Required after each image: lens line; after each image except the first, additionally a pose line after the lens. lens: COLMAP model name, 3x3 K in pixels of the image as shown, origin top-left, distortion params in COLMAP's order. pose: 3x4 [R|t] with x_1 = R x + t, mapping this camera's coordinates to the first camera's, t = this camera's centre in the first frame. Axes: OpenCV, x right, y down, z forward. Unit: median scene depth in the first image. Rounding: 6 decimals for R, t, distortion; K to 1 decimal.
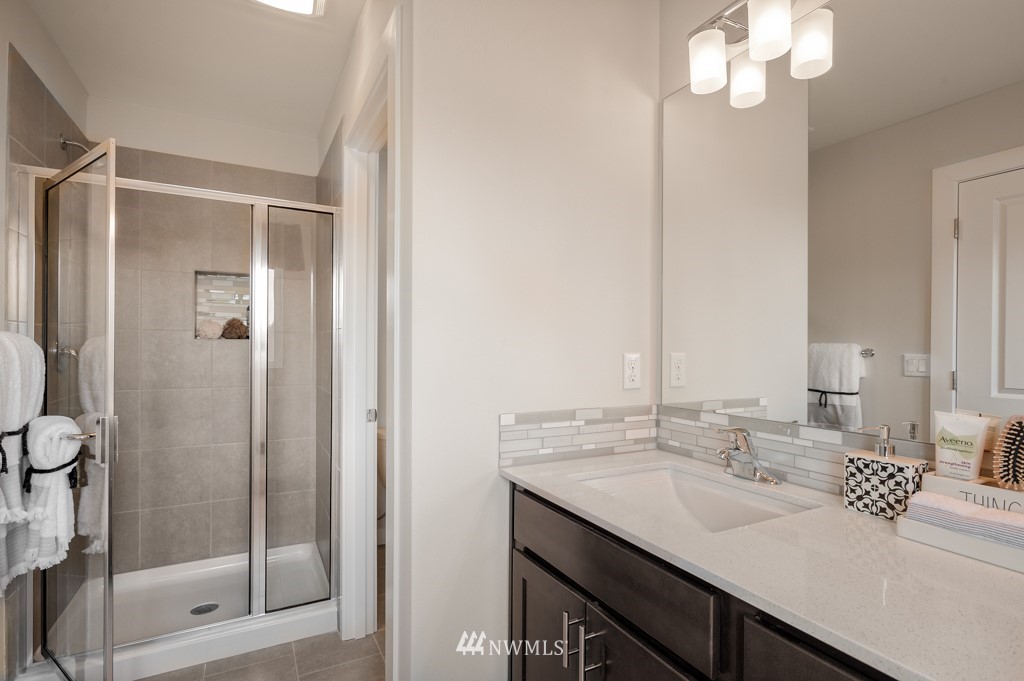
lens RADIAL K [[489.9, 0, 511.5], [0, 489.9, 344.9], [0, 0, 1]] dist [0.002503, 0.000446]
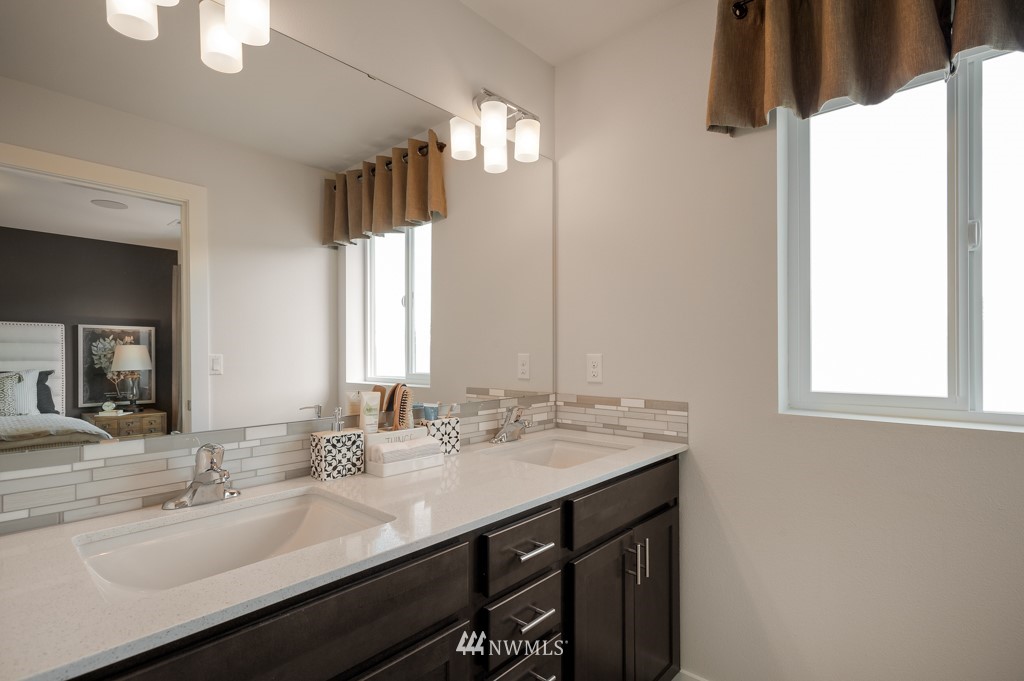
lens RADIAL K [[489.9, 0, 512.1], [0, 489.9, 350.0], [0, 0, 1]] dist [0.002503, 0.000446]
pose [[-0.338974, 0.002728, 0.940792, -0.636178], [-0.002144, 0.999991, -0.003672, 0.011727], [-0.940793, -0.003261, -0.338965, 1.003755]]
